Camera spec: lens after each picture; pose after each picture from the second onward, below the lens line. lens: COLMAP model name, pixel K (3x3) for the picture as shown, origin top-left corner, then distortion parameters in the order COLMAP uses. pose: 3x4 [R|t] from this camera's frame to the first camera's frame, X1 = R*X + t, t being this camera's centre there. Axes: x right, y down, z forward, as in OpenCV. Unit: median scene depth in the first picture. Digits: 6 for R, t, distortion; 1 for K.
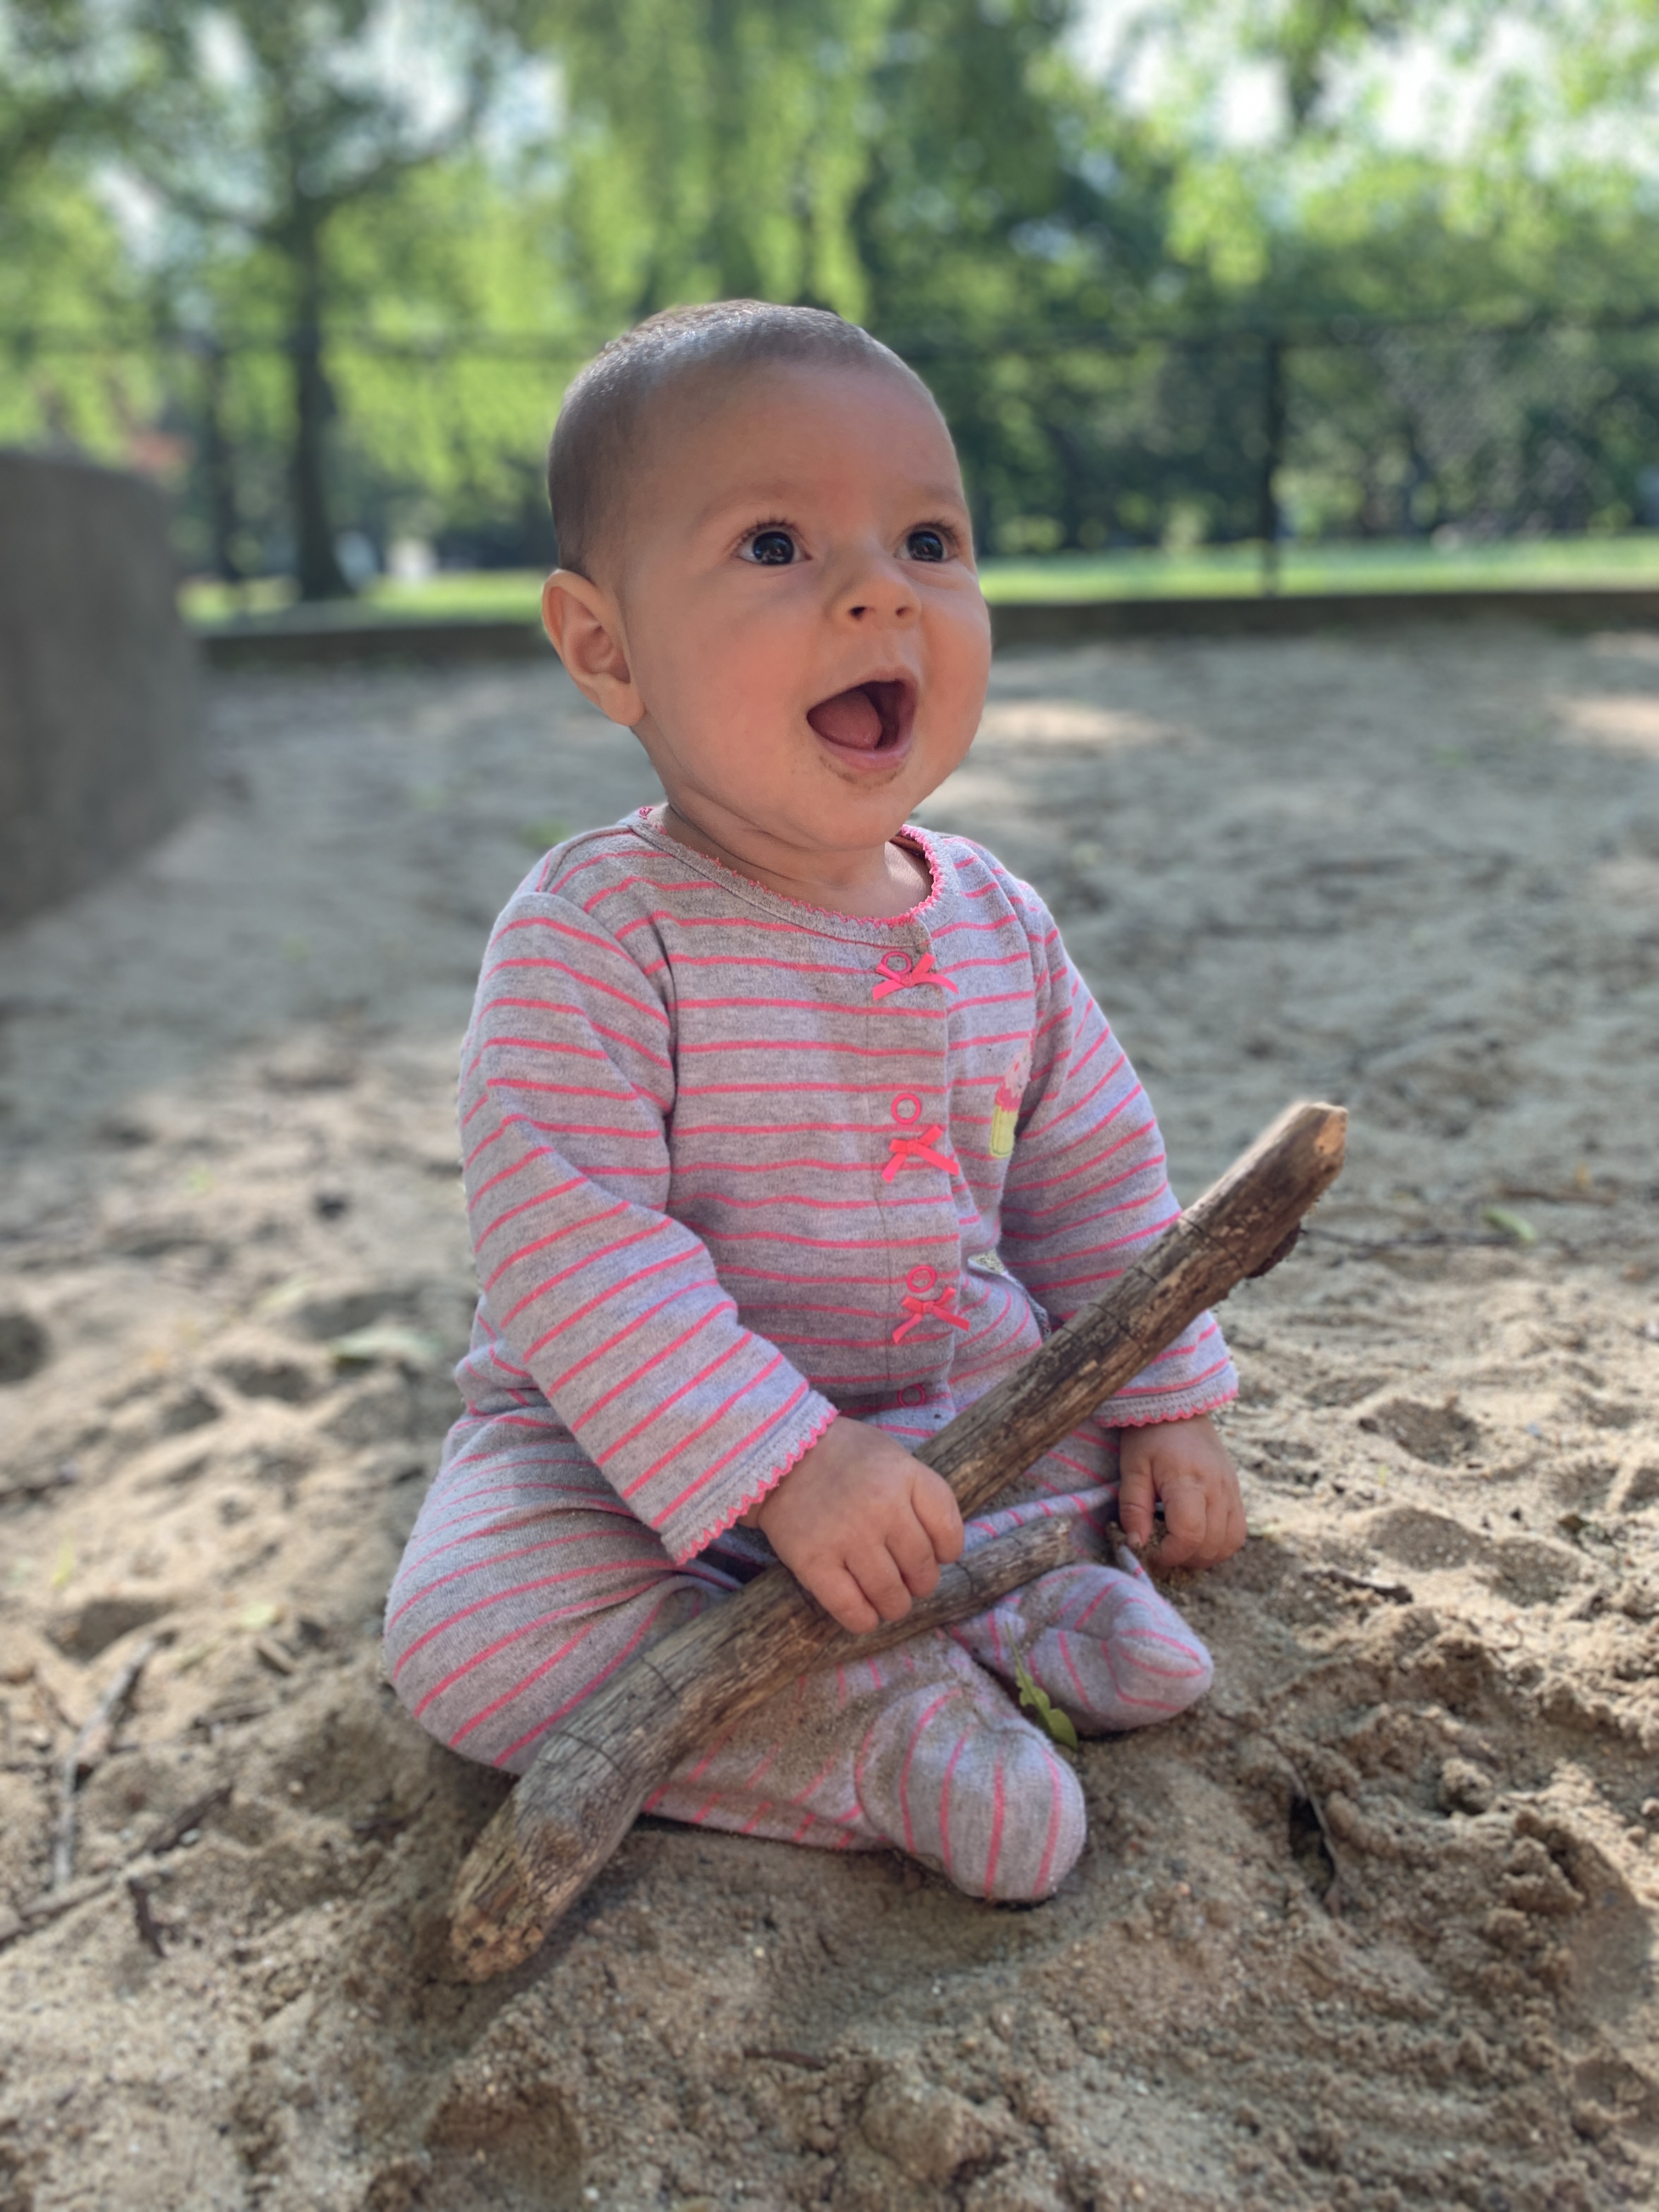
lens RADIAL K [[1633.2, 0, 829.5], [0, 1633.2, 1106.0], [0, 0, 1]] dist [0.007157, 0.000873]
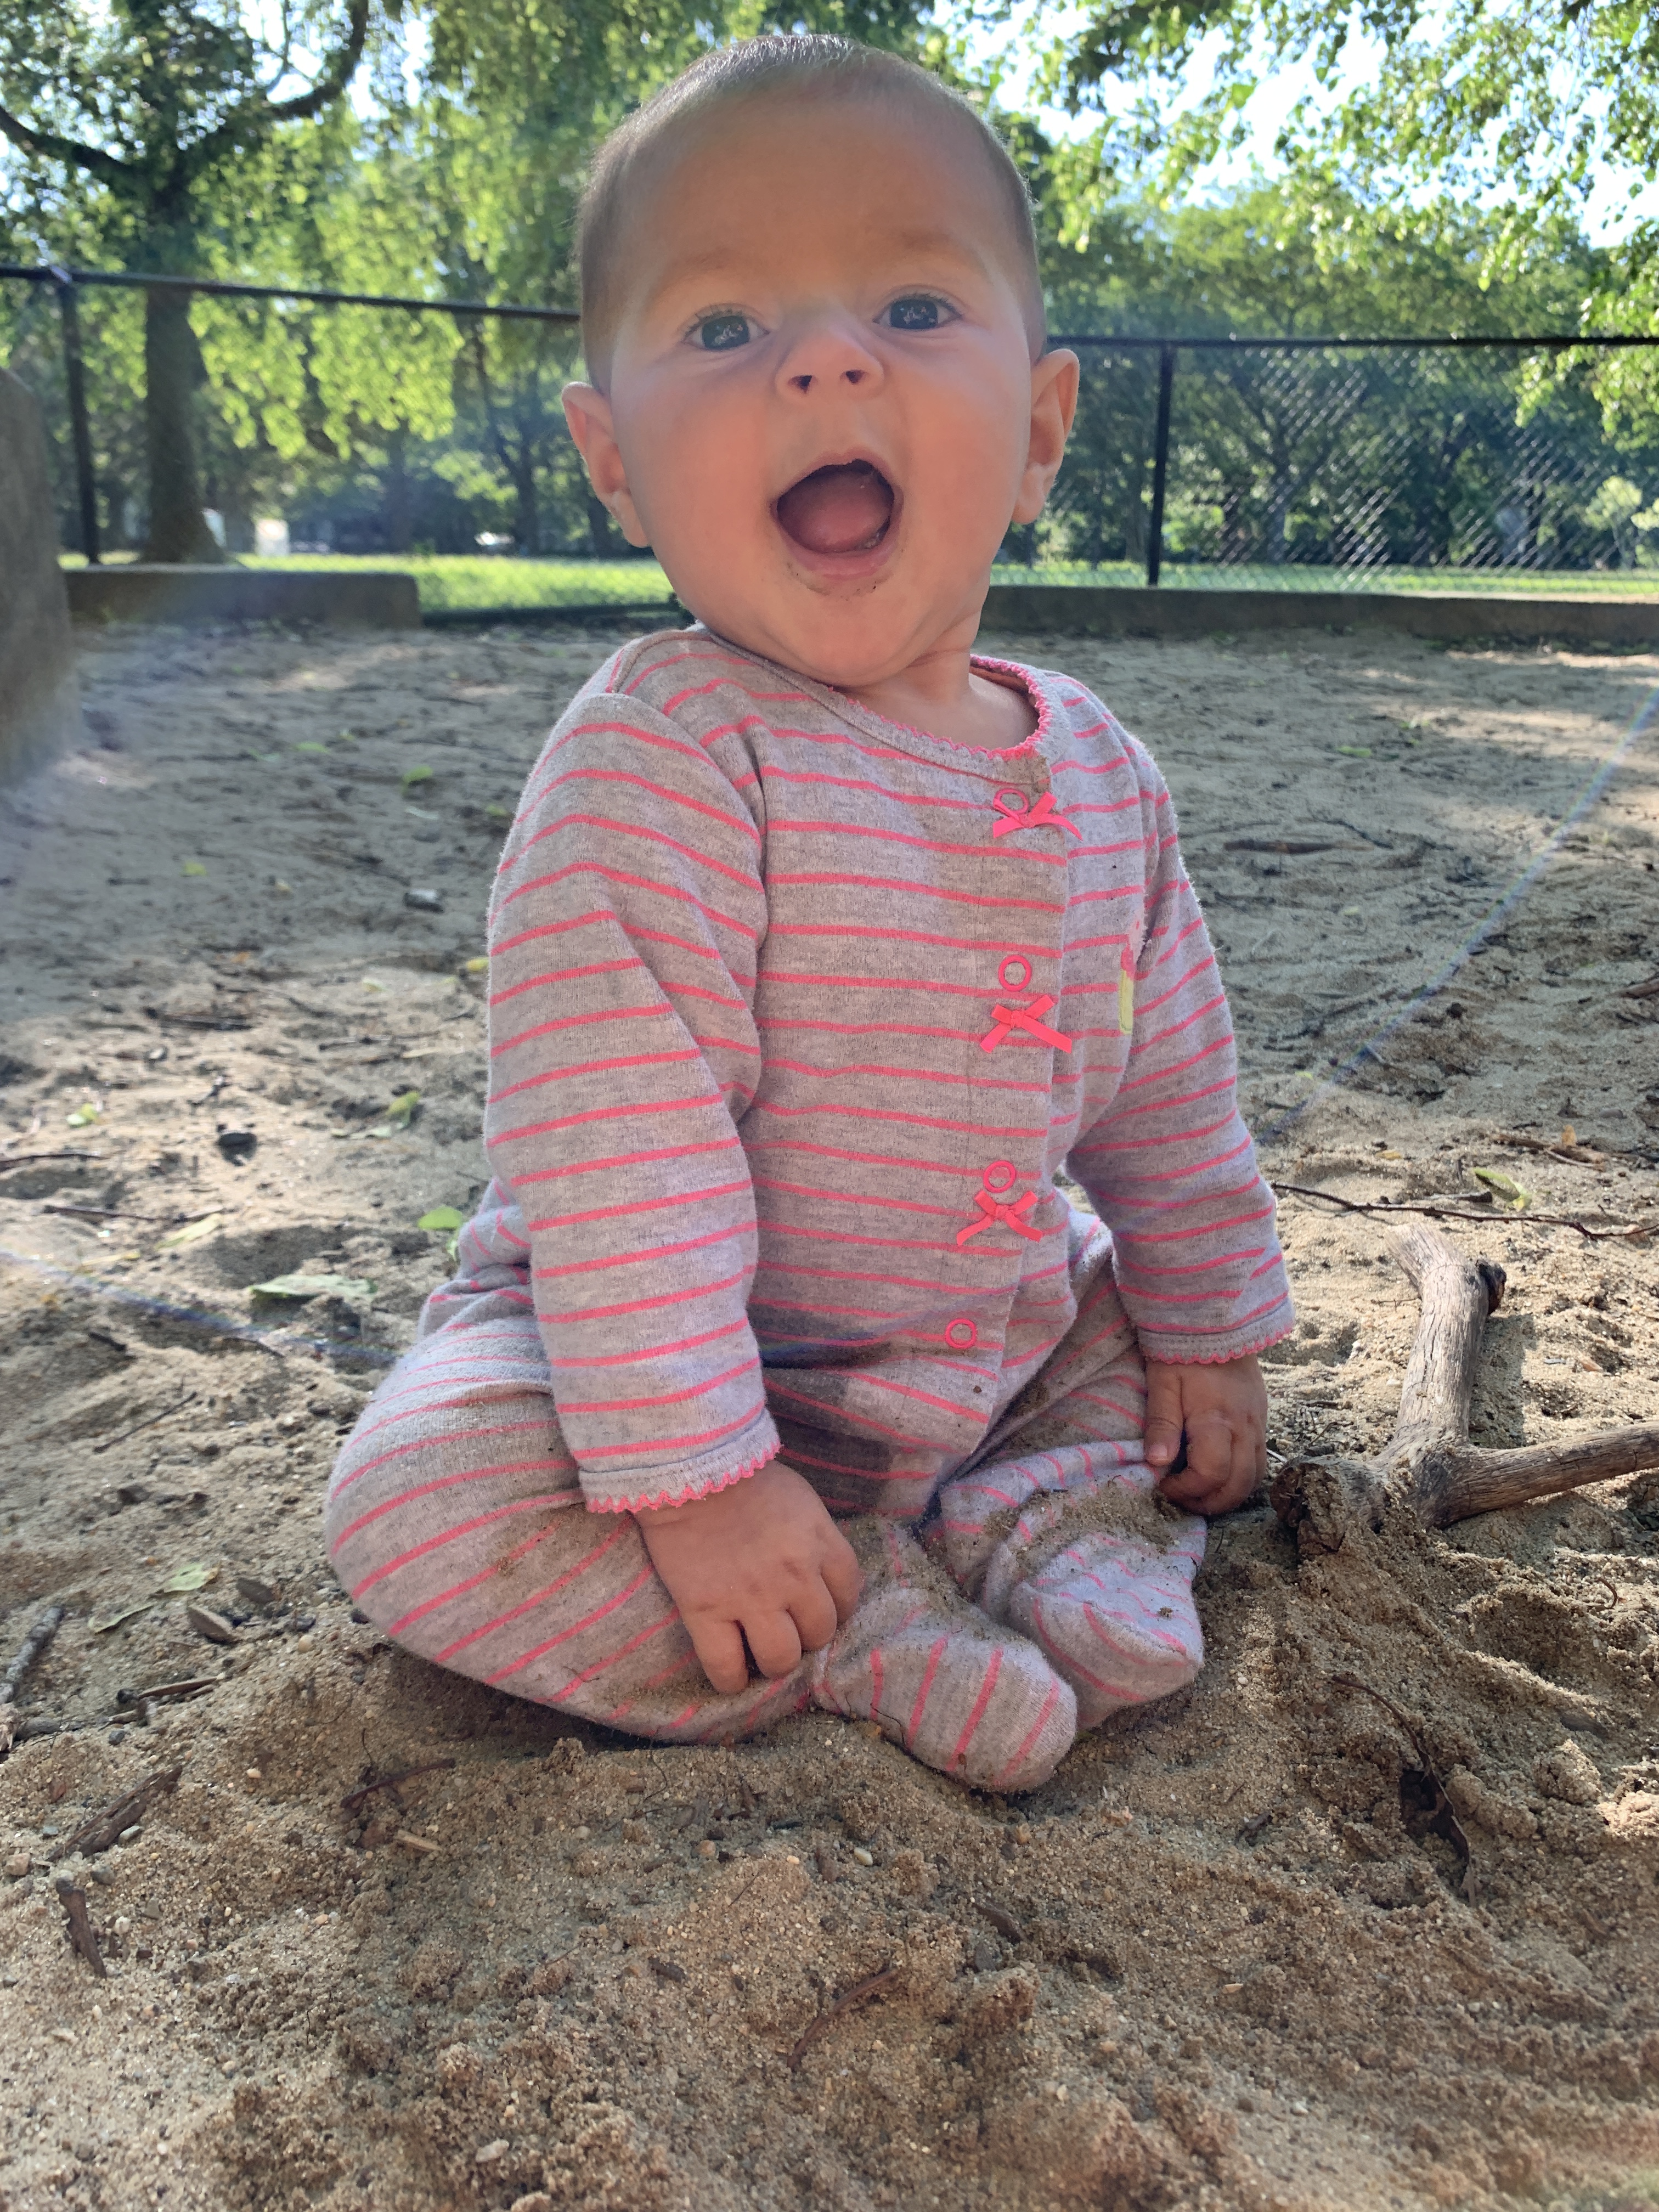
lens RADIAL K [[1655.2, 0, 829.5], [0, 1655.2, 1106.0], [0, 0, 1]] dist [-0.001155, 0.008314]
pose [[0.996535, 0.022280, 0.080137, -0.108058], [-0.022515, 0.999744, 0.002035, 0.065595], [-0.080071, -0.003832, 0.996782, 0.128254]]
